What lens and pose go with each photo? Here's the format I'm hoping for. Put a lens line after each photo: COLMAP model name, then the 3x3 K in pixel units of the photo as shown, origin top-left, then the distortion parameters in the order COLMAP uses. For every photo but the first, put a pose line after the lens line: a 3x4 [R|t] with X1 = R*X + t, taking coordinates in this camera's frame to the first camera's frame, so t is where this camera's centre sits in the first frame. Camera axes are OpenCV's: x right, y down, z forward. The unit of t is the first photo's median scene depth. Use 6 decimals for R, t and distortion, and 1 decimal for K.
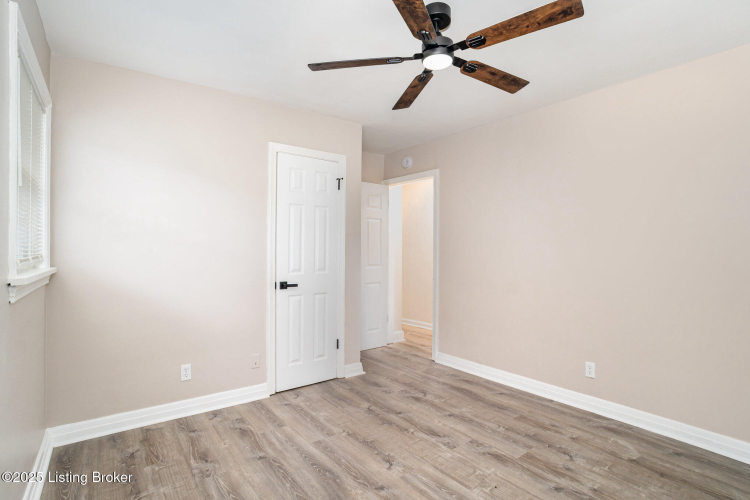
lens RADIAL K [[367.3, 0, 374.3], [0, 367.3, 248.1], [0, 0, 1]] dist [-0.069892, 0.028198]
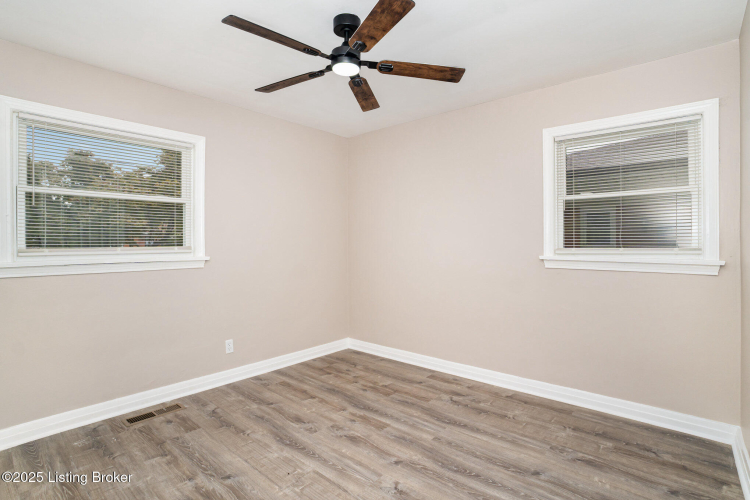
lens RADIAL K [[367.3, 0, 374.3], [0, 367.3, 248.1], [0, 0, 1]] dist [-0.069892, 0.028198]
pose [[-0.980920, -0.000180, -0.194409, 0.280776], [-0.001358, 0.999982, 0.005924, 0.013631], [0.194405, 0.006075, -0.980903, 1.927859]]
